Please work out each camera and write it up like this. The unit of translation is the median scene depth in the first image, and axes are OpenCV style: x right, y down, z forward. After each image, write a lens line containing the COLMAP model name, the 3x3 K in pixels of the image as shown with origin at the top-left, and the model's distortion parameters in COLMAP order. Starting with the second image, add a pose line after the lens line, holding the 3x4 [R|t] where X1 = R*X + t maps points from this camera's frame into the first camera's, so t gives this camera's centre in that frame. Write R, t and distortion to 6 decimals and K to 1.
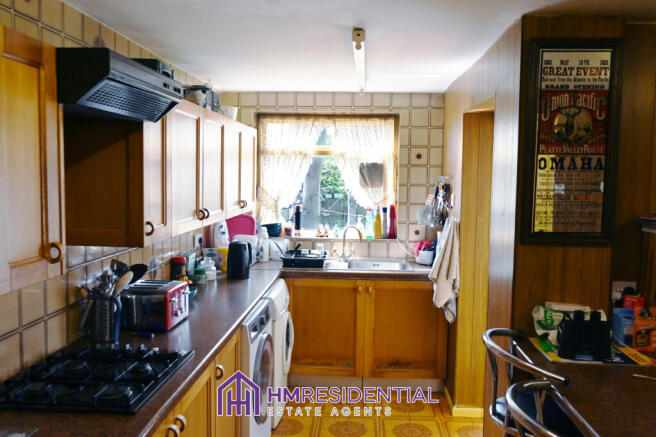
lens RADIAL K [[558.9, 0, 327.9], [0, 558.9, 218.4], [0, 0, 1]] dist [0.011684, 0.006703]
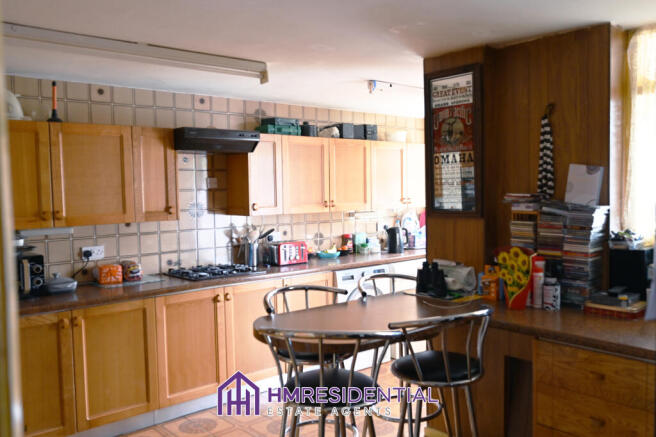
lens RADIAL K [[558.9, 0, 327.9], [0, 558.9, 218.7], [0, 0, 1]] dist [0.011684, 0.006703]
pose [[0.710157, 0.007836, -0.704000, 1.192097], [-0.029148, 0.999408, -0.018278, 0.083676], [0.703440, 0.033500, 0.709965, -0.184076]]
